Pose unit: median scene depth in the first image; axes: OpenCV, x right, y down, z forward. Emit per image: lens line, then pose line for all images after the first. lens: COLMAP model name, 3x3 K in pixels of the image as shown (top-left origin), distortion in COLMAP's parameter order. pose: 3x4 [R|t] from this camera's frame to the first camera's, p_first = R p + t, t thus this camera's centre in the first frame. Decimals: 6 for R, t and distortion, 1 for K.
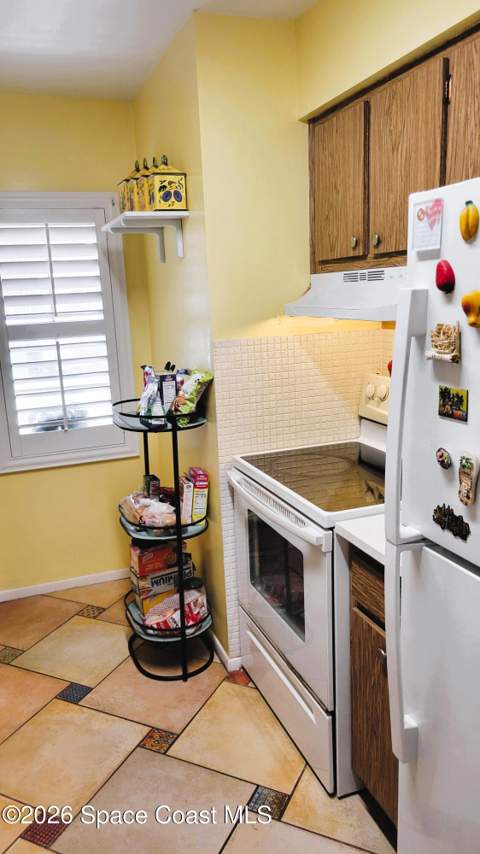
lens RADIAL K [[644.9, 0, 226.1], [0, 644.9, 434.5], [0, 0, 1]] dist [0.021702, 0.008262]
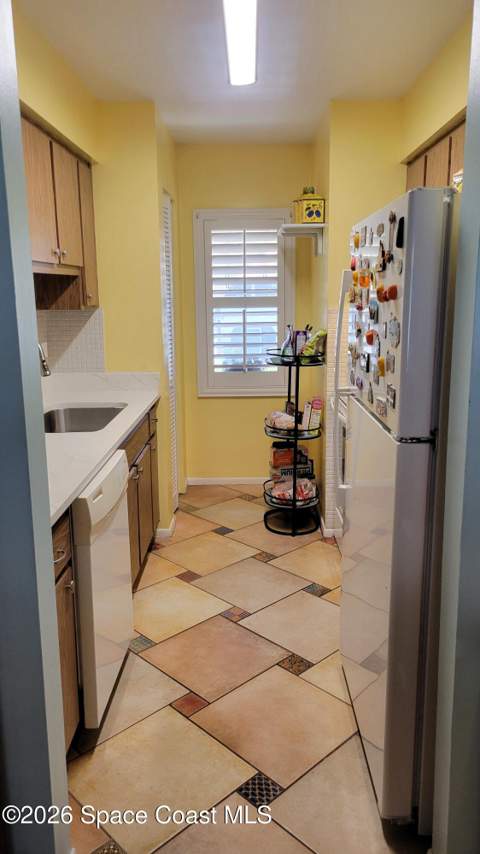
lens RADIAL K [[644.9, 0, 239.4], [0, 644.9, 425.0], [0, 0, 1]] dist [0.021702, 0.008262]
pose [[0.938858, 0.102041, -0.328835, 0.284742], [-0.104721, 0.994455, 0.009602, 0.123417], [0.327992, 0.025421, 0.944338, -0.457222]]
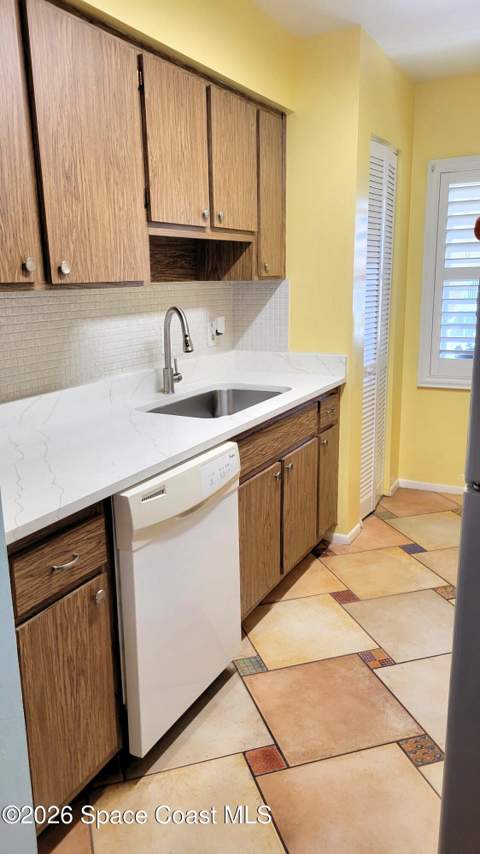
lens RADIAL K [[644.9, 0, 228.0], [0, 644.9, 432.9], [0, 0, 1]] dist [0.021702, 0.008262]
pose [[0.675436, 0.202389, -0.709102, 0.384126], [-0.171238, 0.978361, 0.116131, 0.081430], [0.717262, 0.042986, 0.695477, -0.180547]]
